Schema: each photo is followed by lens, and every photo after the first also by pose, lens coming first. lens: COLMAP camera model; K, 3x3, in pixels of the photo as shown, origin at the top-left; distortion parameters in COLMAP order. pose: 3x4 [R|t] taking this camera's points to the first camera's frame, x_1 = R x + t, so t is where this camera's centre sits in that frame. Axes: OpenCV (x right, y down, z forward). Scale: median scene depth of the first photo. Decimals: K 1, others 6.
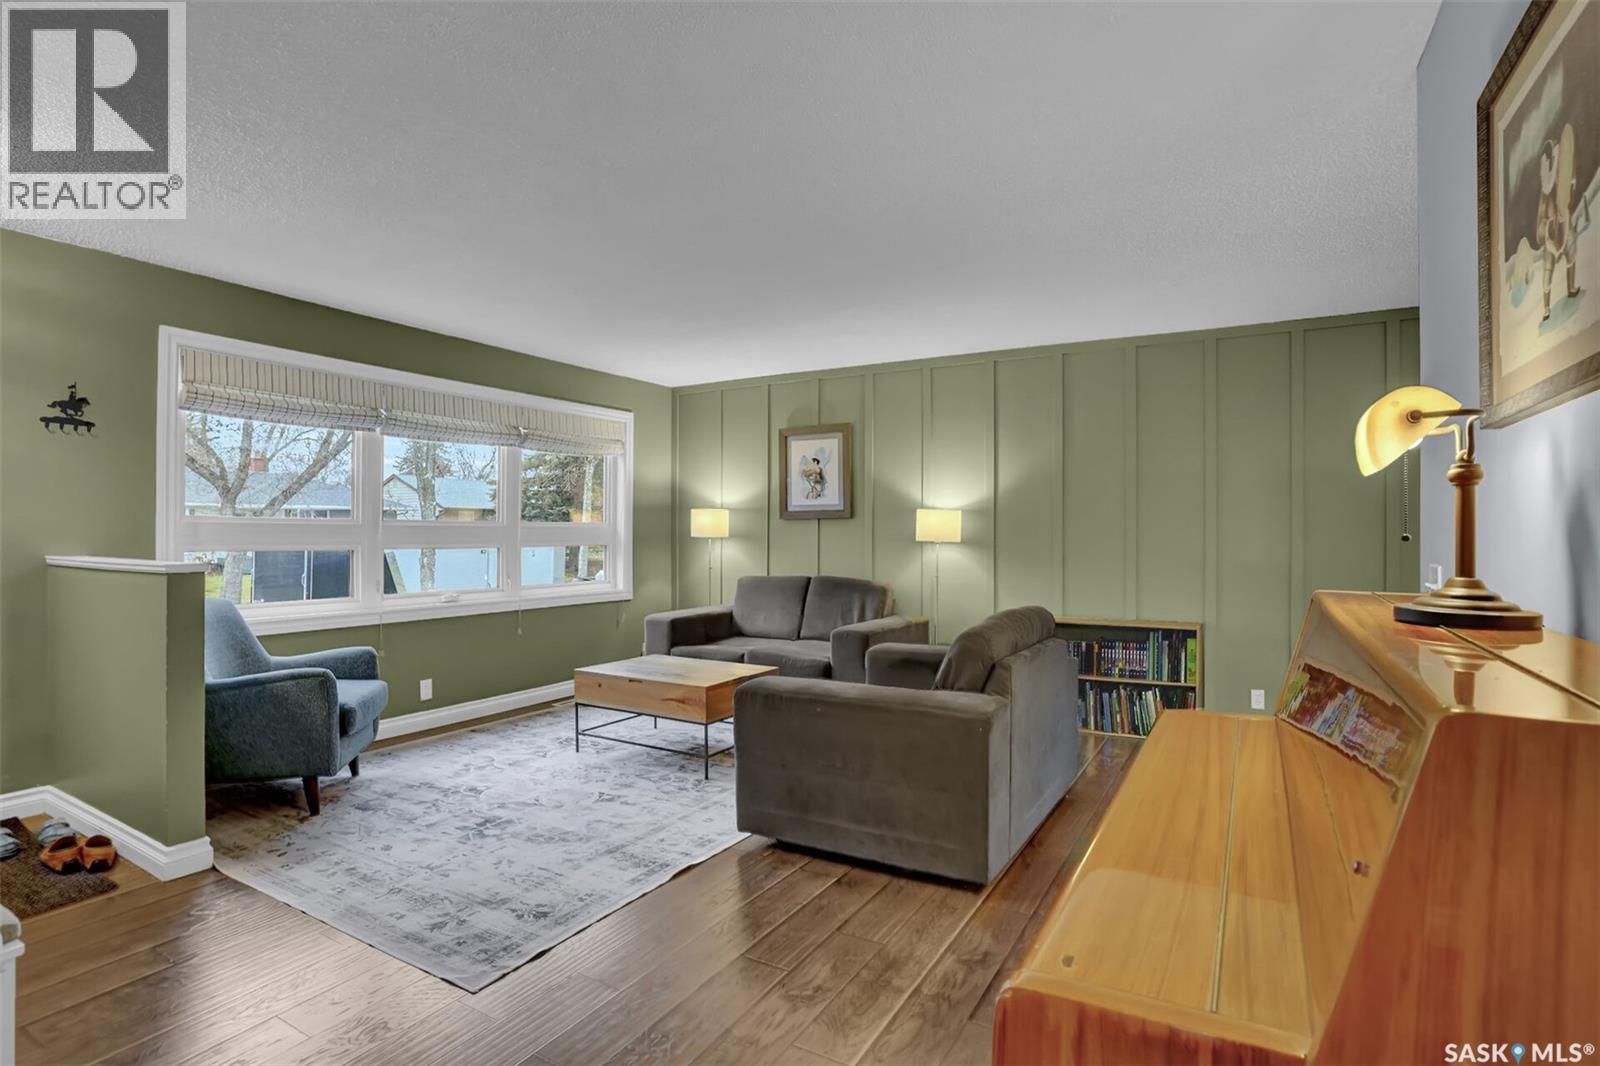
lens RADIAL K [[817.3, 0, 810.6], [0, 817.3, 515.8], [0, 0, 1]] dist [-0.086578, 0.042446]
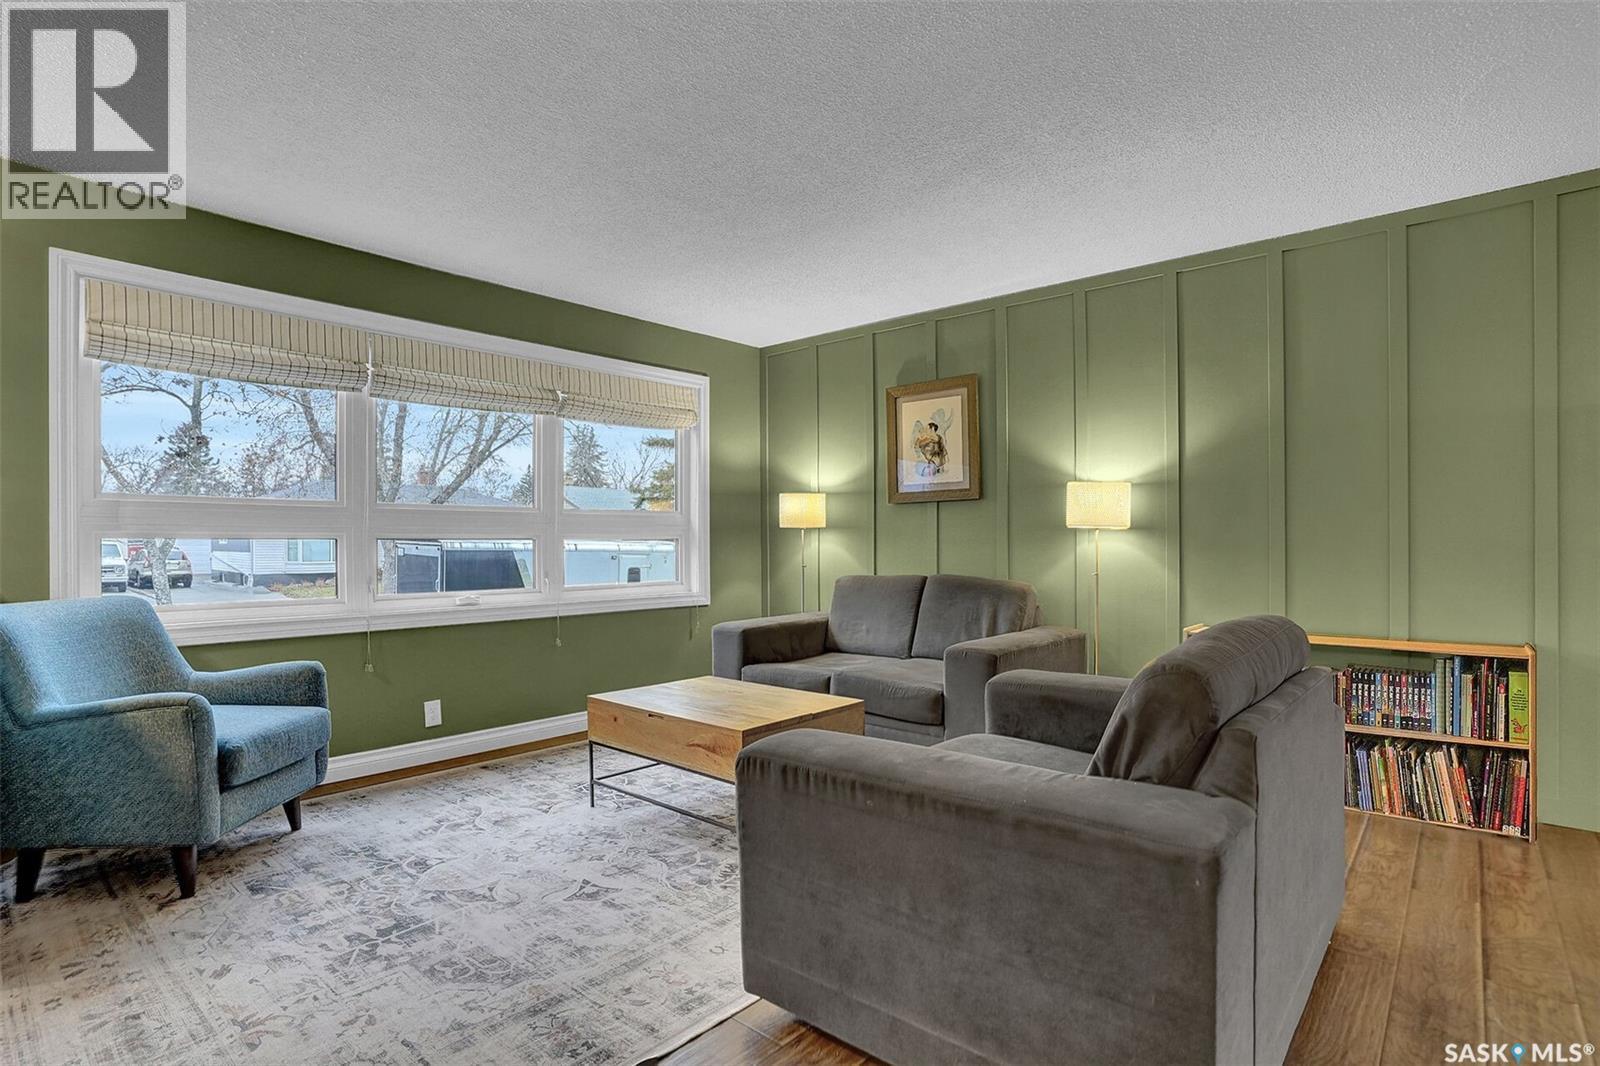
lens RADIAL K [[813.3, 0, 809.1], [0, 813.3, 543.9], [0, 0, 1]] dist [-0.078691, 0.038403]
pose [[0.982290, -0.005097, -0.187300, 0.044047], [0.009361, 0.999717, 0.021889, 0.032937], [0.187135, -0.023255, 0.982059, 0.288028]]
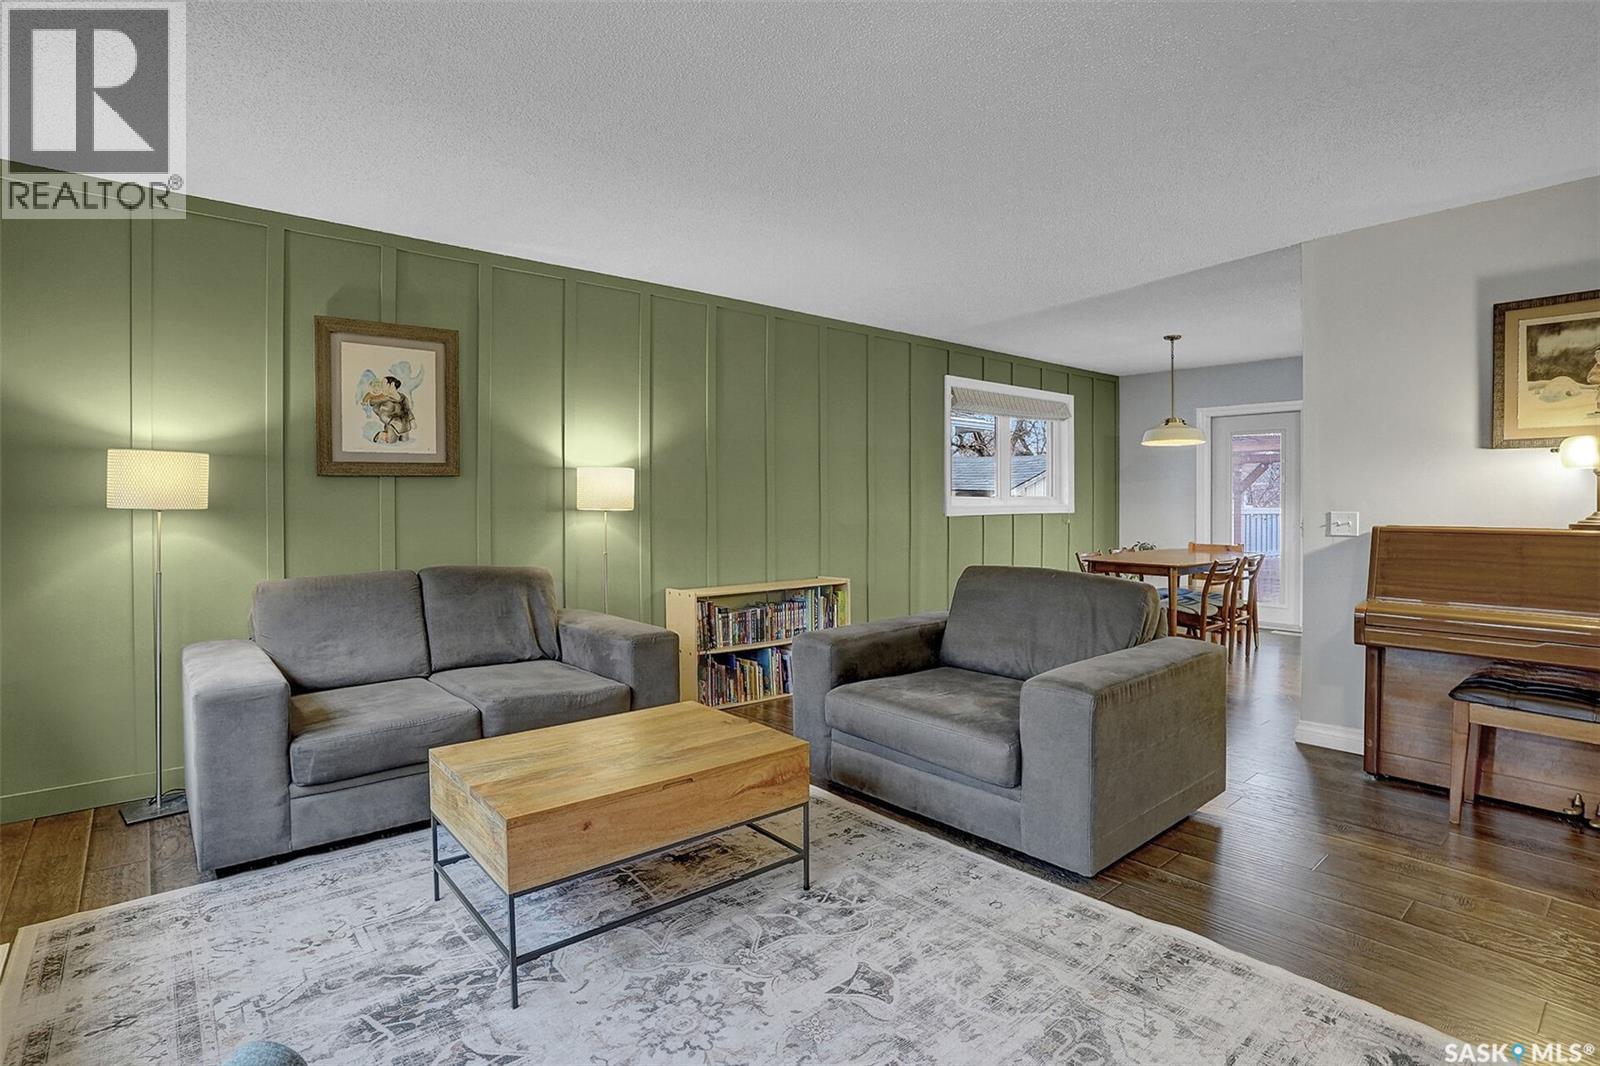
lens RADIAL K [[790.4, 0, 805.9], [0, 790.4, 513.4], [0, 0, 1]] dist [-0.076882, 0.032877]
pose [[0.322347, -0.018496, 0.946441, -0.569204], [-0.011954, 0.999650, 0.023608, 0.017824], [-0.946546, -0.018923, 0.322013, 0.668574]]
